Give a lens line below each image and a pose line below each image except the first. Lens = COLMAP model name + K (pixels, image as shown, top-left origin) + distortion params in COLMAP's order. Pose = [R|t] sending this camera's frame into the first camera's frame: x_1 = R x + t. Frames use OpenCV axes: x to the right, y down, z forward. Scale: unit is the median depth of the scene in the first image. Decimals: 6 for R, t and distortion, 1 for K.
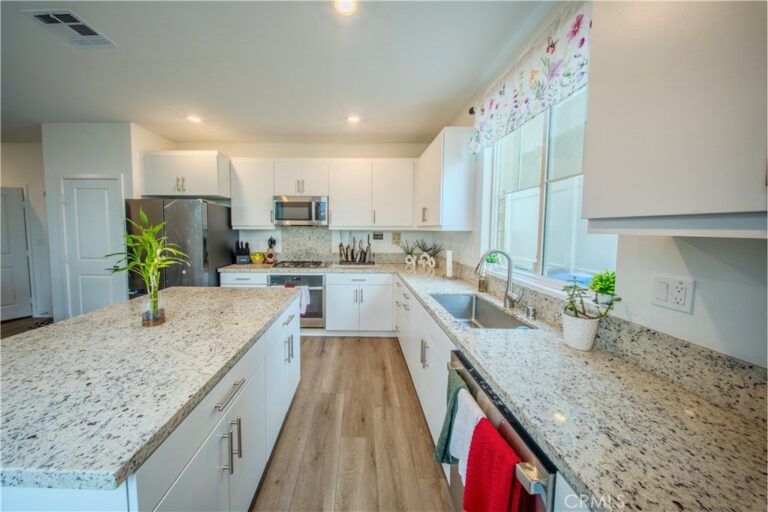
lens RADIAL K [[258.8, 0, 382.6], [0, 258.8, 252.8], [0, 0, 1]] dist [0.000395, 0.000002]
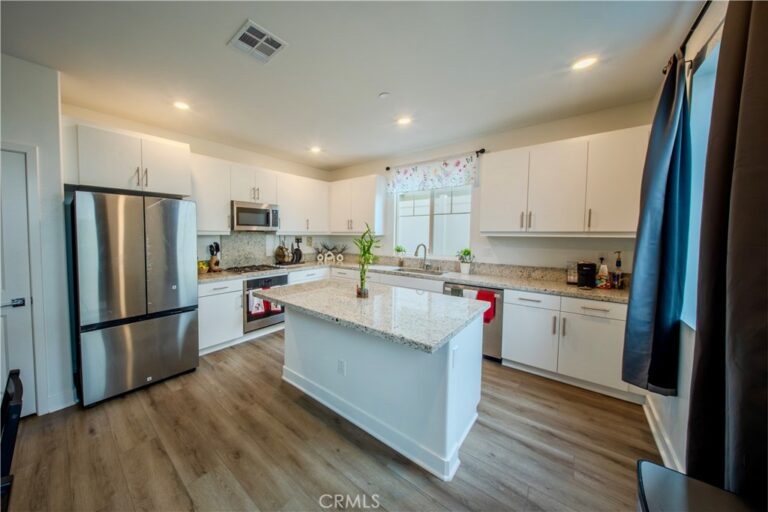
lens RADIAL K [[227.2, 0, 384.4], [0, 227.2, 256.4], [0, 0, 1]] dist [0.000203, -0.000018]
pose [[0.633808, -0.078044, 0.769543, -0.713957], [0.070116, 0.996598, 0.043322, -0.006836], [-0.770306, 0.026499, 0.637123, 0.017904]]
